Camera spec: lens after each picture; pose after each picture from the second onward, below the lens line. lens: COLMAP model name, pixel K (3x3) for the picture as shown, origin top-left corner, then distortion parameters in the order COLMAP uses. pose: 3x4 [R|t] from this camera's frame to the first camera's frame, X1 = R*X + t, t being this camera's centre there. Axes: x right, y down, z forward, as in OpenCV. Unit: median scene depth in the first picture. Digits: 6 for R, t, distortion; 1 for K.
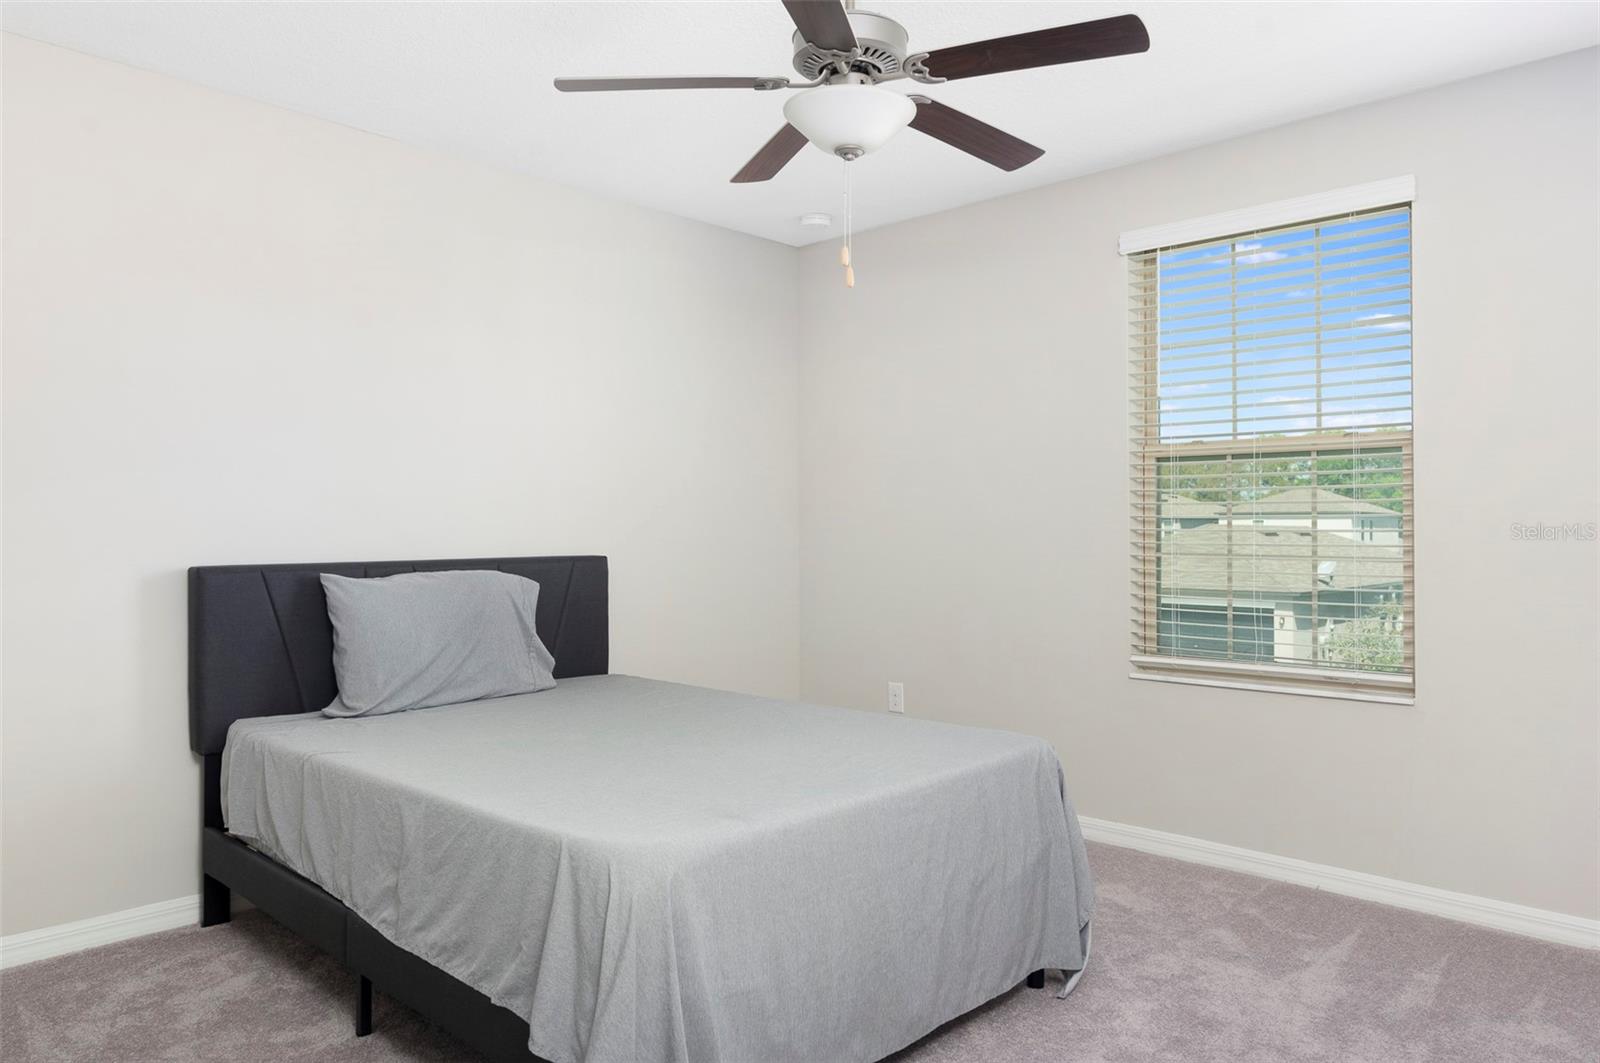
lens RADIAL K [[1134.2, 0, 804.5], [0, 1134.2, 527.5], [0, 0, 1]] dist [-0.000097, 0.003121]
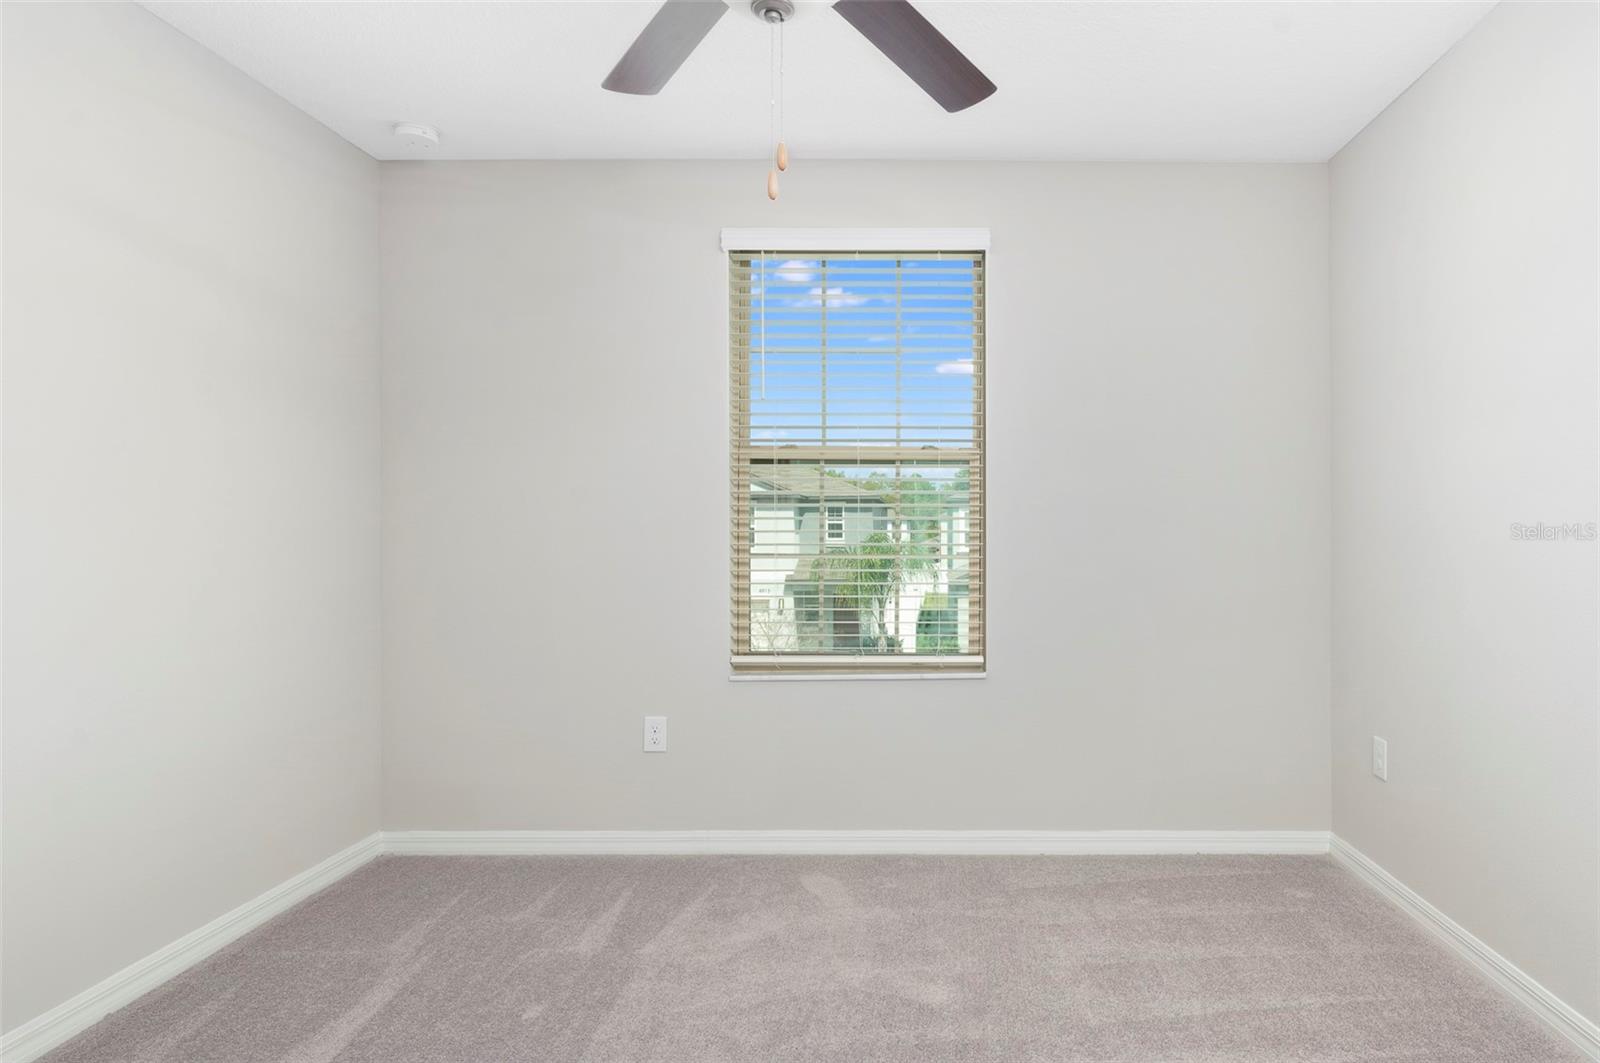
lens RADIAL K [[1042.0, 0, 796.5], [0, 1042.0, 530.7], [0, 0, 1]] dist [0.012129, 0.000984]
pose [[0.721576, -0.000907, 0.692335, -0.176325], [-0.002958, 0.999986, 0.004393, -0.001359], [-0.692329, -0.005217, 0.721563, 0.179000]]
